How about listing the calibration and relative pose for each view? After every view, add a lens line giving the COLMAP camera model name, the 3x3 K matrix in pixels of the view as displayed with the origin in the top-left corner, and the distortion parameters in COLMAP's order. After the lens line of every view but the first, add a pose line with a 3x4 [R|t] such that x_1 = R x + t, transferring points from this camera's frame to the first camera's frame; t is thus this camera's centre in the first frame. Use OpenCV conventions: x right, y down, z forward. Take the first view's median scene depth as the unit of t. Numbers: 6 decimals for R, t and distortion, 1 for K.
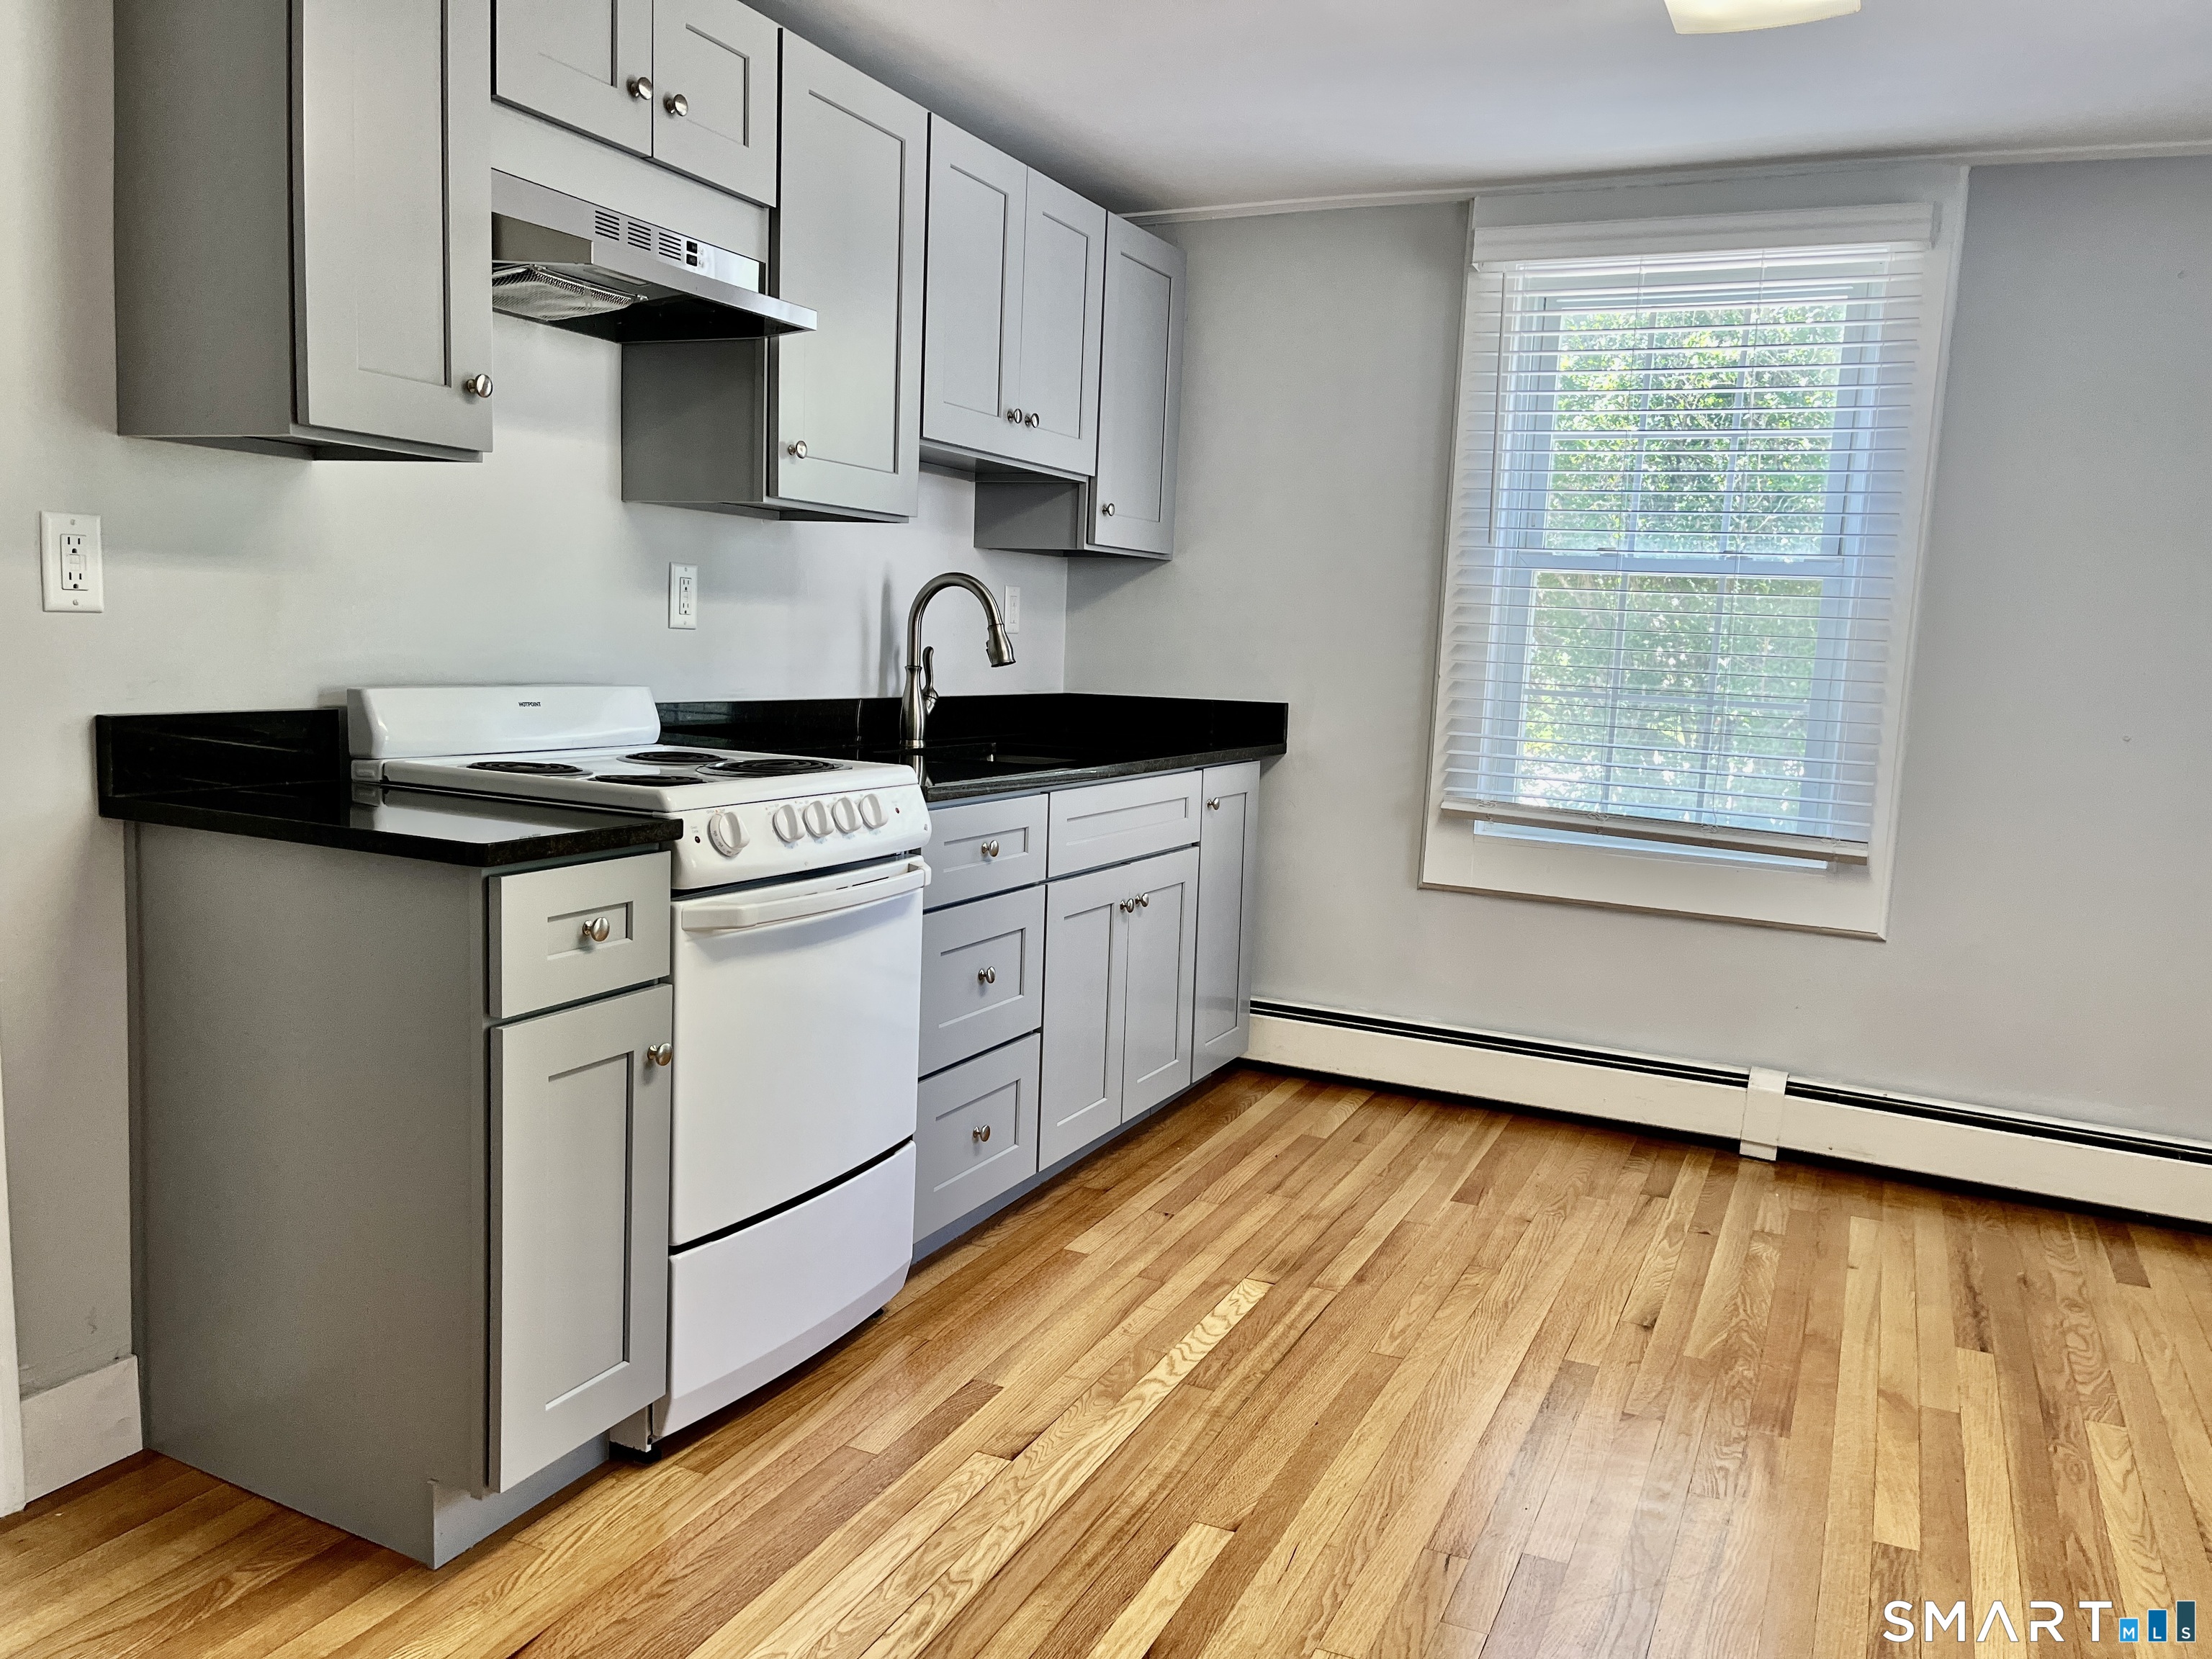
lens RADIAL K [[1678.1, 0, 1106.0], [0, 1678.1, 829.5], [0, 0, 1]] dist [0.034535, -0.055671]
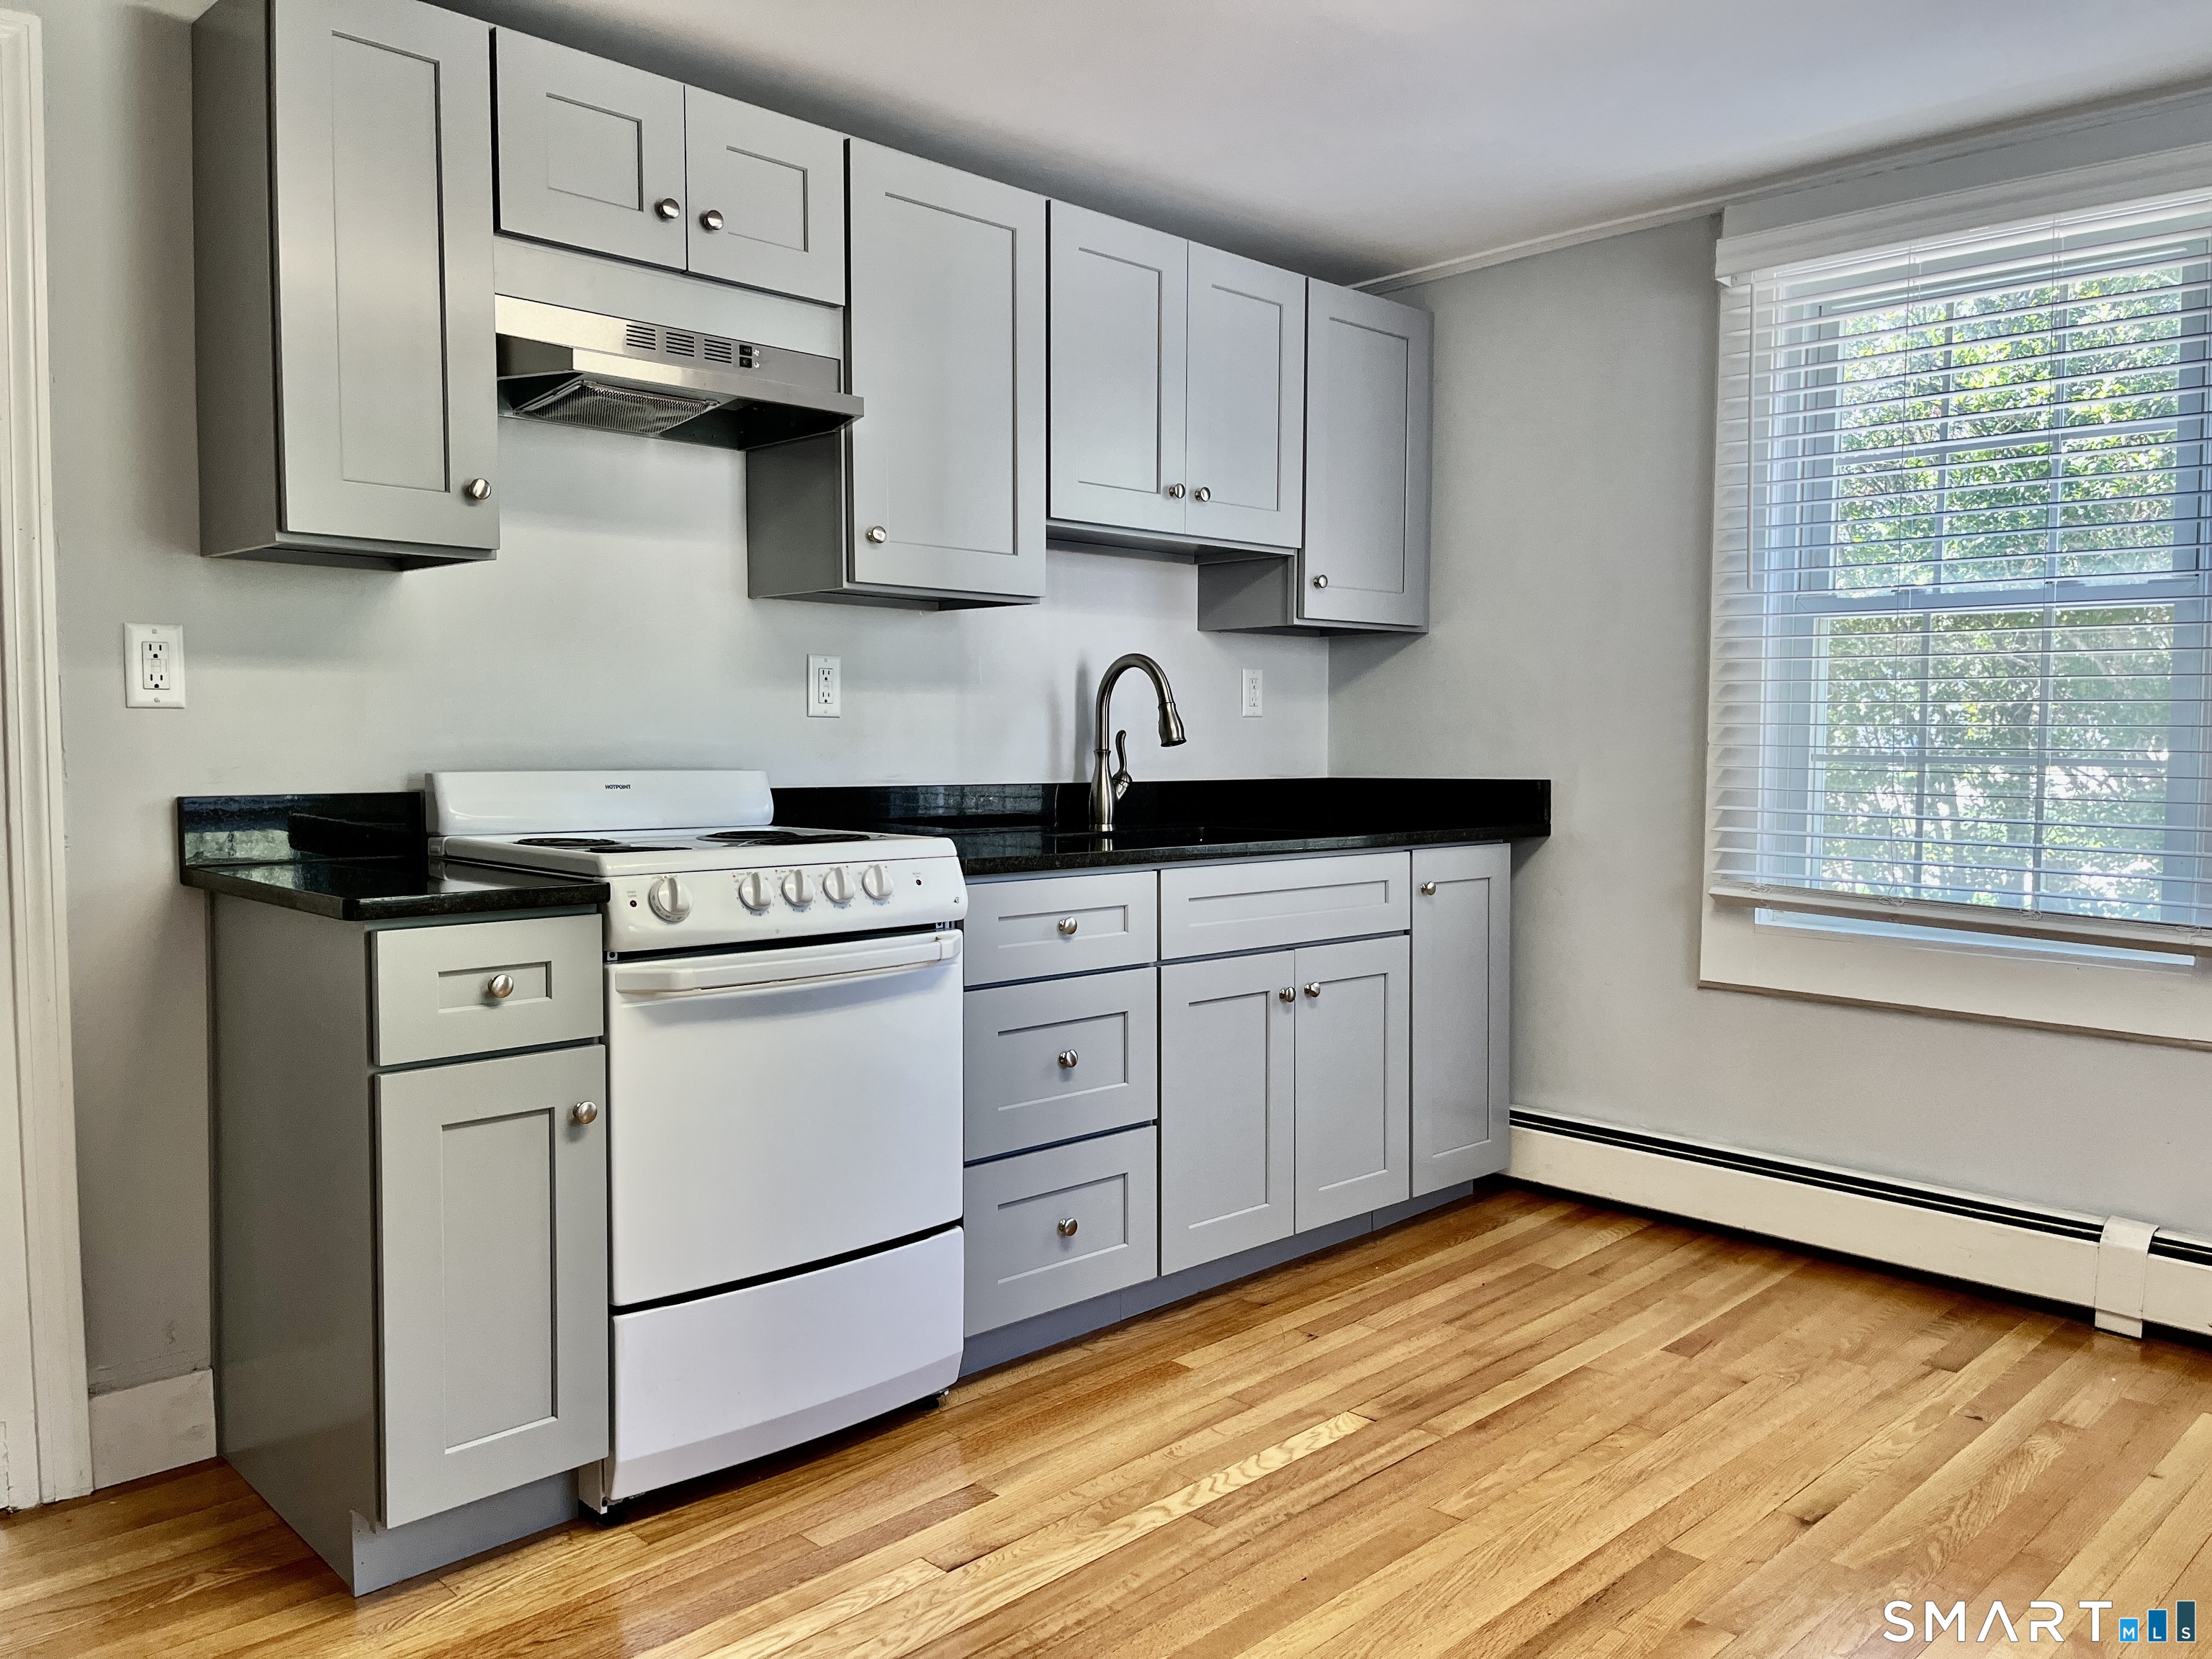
lens RADIAL K [[1683.7, 0, 1110.4], [0, 1683.7, 819.4], [0, 0, 1]] dist [0.055884, -0.083419]
pose [[0.937495, -0.021266, -0.347349, 0.278133], [-0.005531, 0.997095, -0.075972, 0.022312], [0.347956, 0.073145, 0.934653, 0.092552]]
